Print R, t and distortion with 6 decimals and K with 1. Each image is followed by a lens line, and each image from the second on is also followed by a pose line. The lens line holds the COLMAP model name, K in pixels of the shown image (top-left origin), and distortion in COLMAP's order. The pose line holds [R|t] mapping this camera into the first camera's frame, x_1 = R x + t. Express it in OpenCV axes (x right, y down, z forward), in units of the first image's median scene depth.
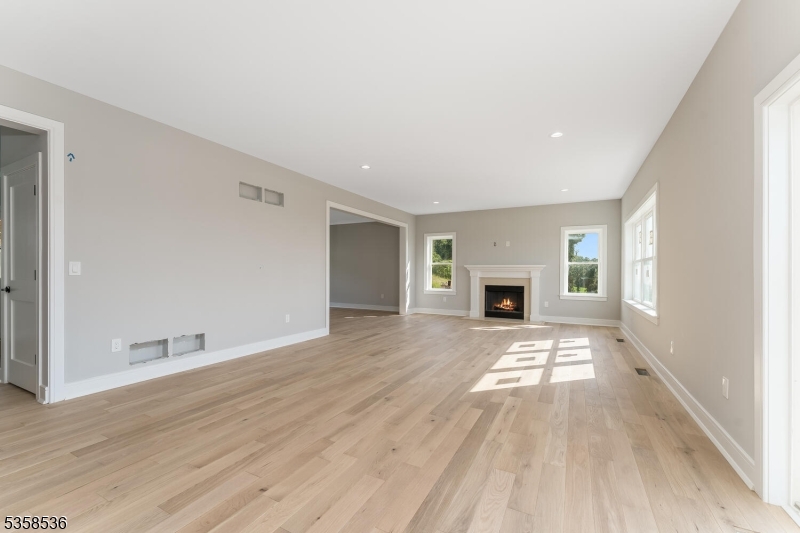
lens RADIAL K [[326.7, 0, 402.4], [0, 326.7, 268.9], [0, 0, 1]] dist [0.000739, 0.000095]
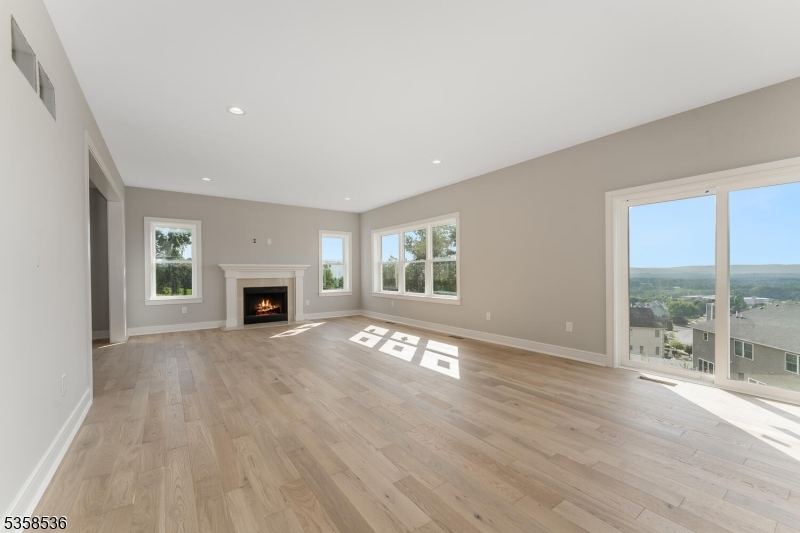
lens RADIAL K [[330.9, 0, 387.6], [0, 330.9, 260.2], [0, 0, 1]] dist [-0.002881, -0.000779]
pose [[0.456561, 0.025251, 0.889334, -0.378430], [0.000133, 0.999595, -0.028449, 0.003434], [-0.889692, 0.013107, 0.456373, 0.296865]]
